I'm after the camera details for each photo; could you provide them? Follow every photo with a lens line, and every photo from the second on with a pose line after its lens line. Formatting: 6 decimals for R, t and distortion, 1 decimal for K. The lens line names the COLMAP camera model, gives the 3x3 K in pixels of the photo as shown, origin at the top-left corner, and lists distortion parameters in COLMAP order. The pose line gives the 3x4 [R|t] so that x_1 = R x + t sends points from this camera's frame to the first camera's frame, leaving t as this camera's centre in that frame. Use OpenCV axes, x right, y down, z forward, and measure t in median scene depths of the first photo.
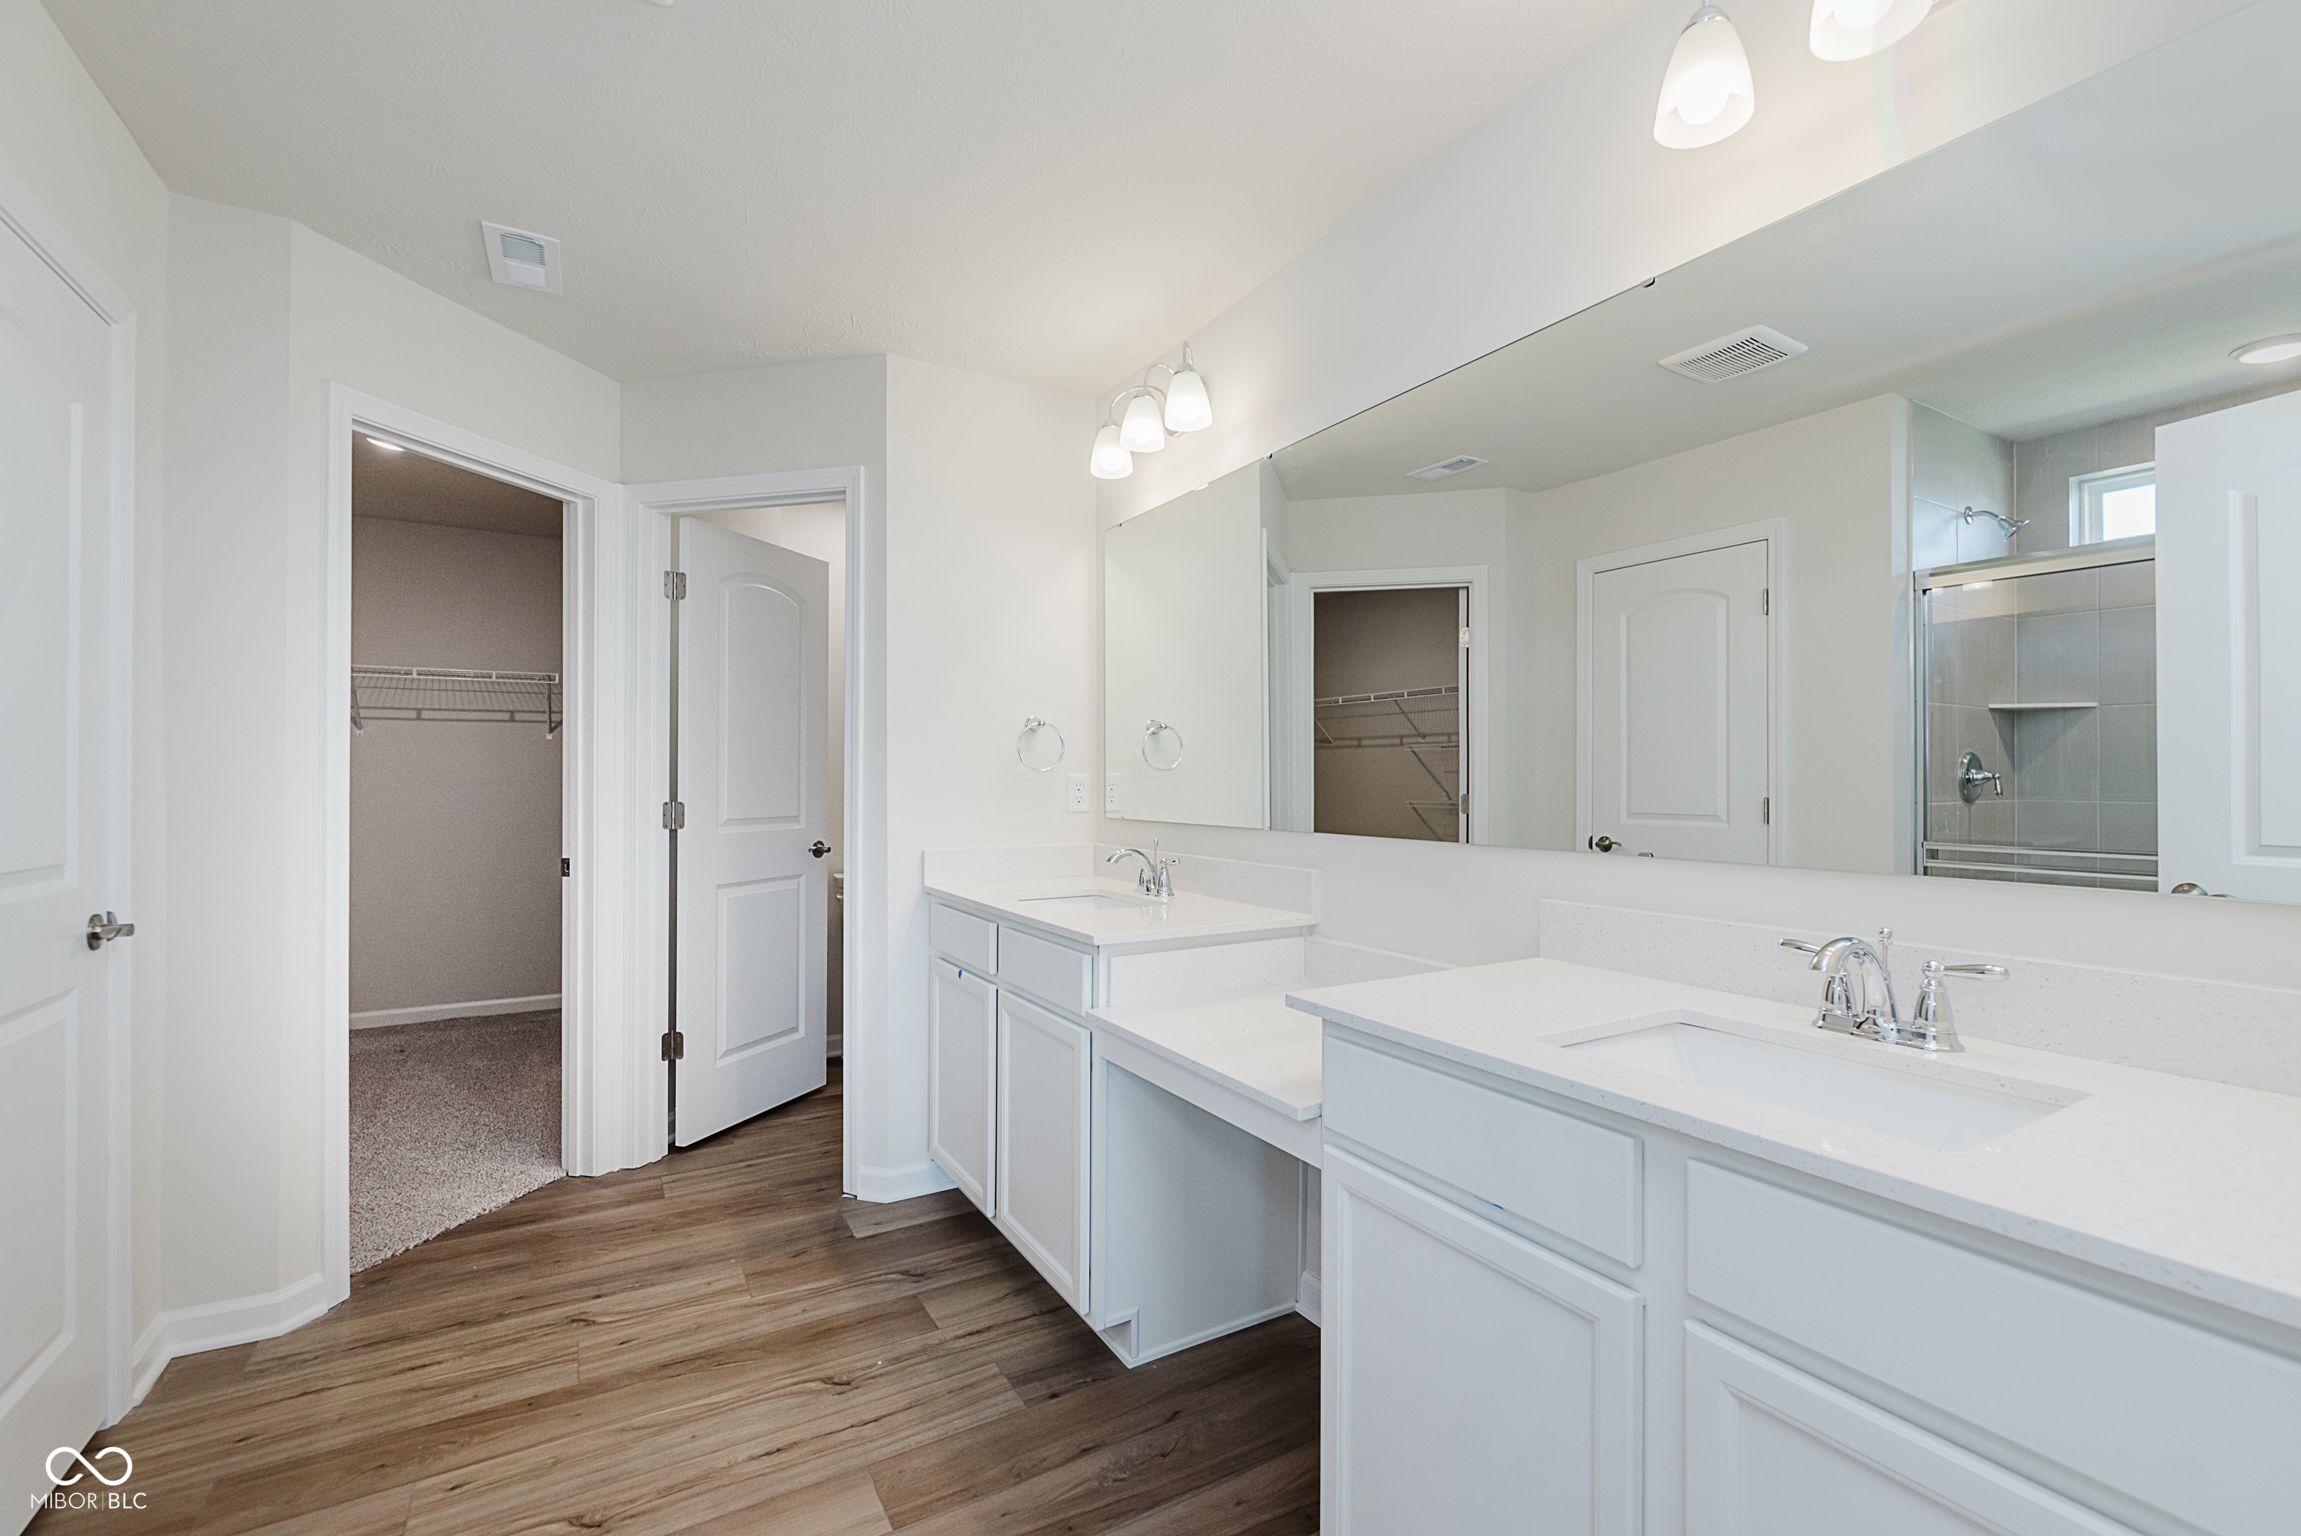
lens RADIAL K [[1002.0, 0, 1157.2], [0, 1002.0, 766.5], [0, 0, 1]] dist [0.001453, -0.000002]
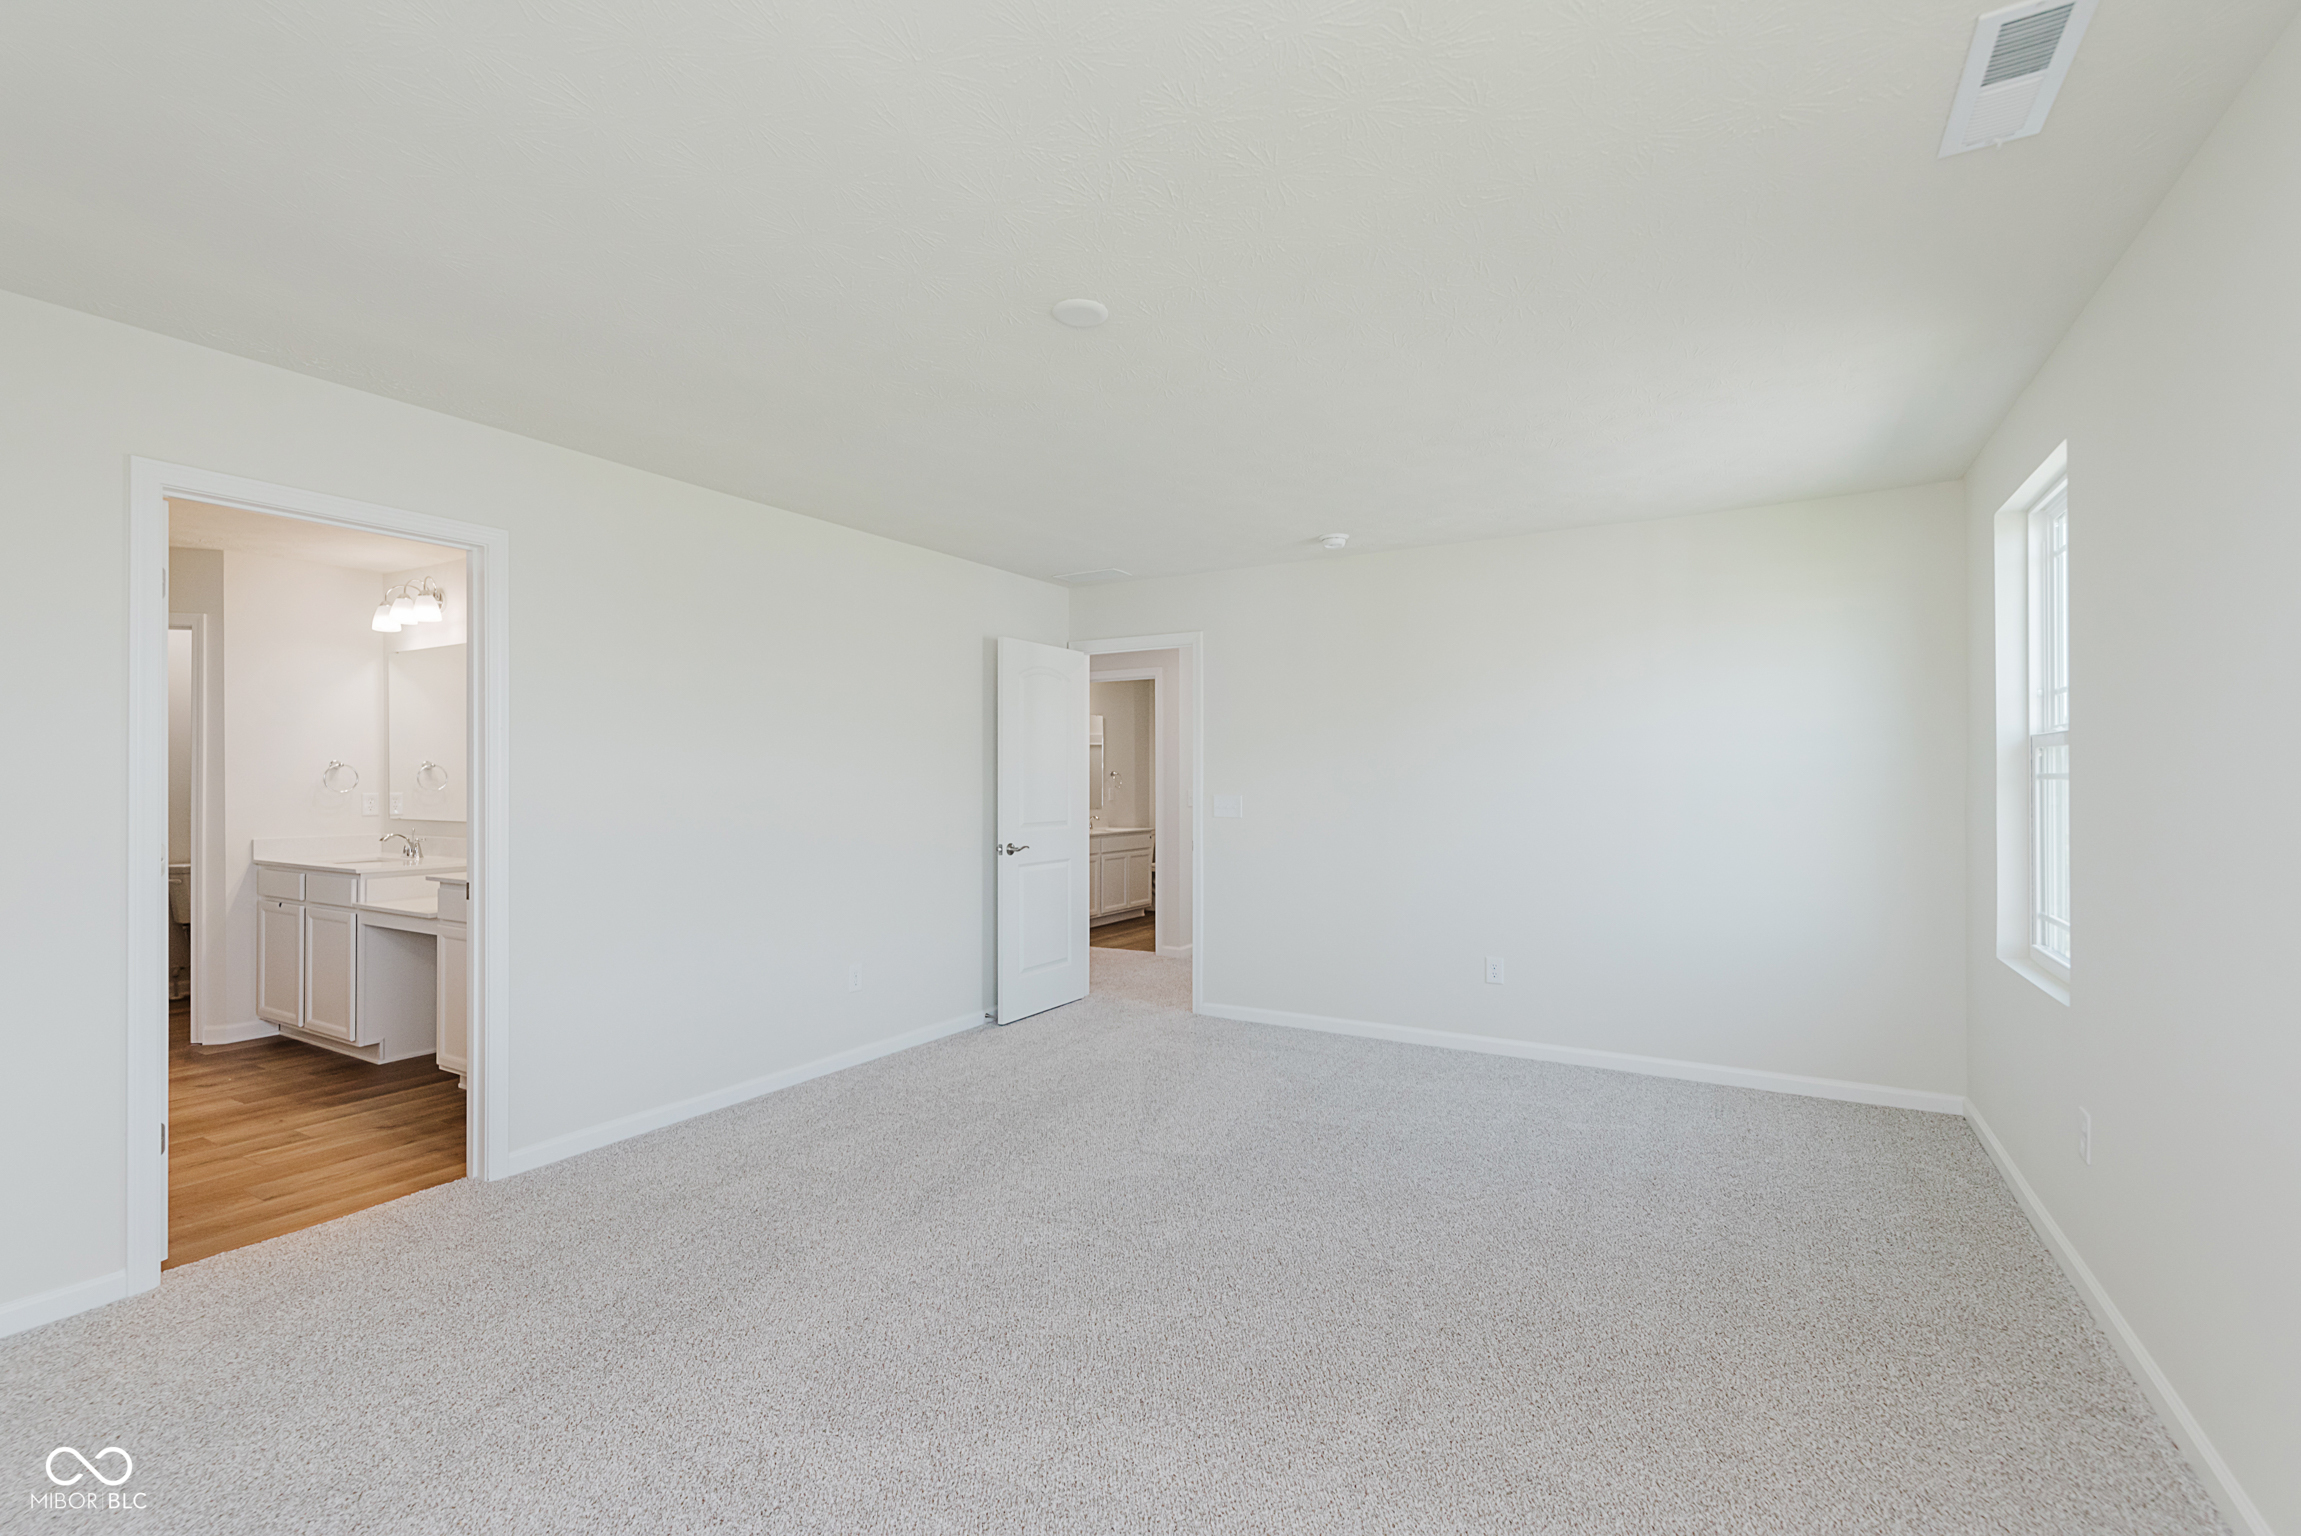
lens RADIAL K [[1002.0, 0, 1157.2], [0, 1002.0, 766.5], [0, 0, 1]] dist [0.001453, -0.000002]
pose [[0.868426, -0.002214, 0.495815, 0.276995], [0.003438, 0.999993, -0.001557, -0.036878], [-0.495808, 0.003057, 0.868427, -1.339500]]
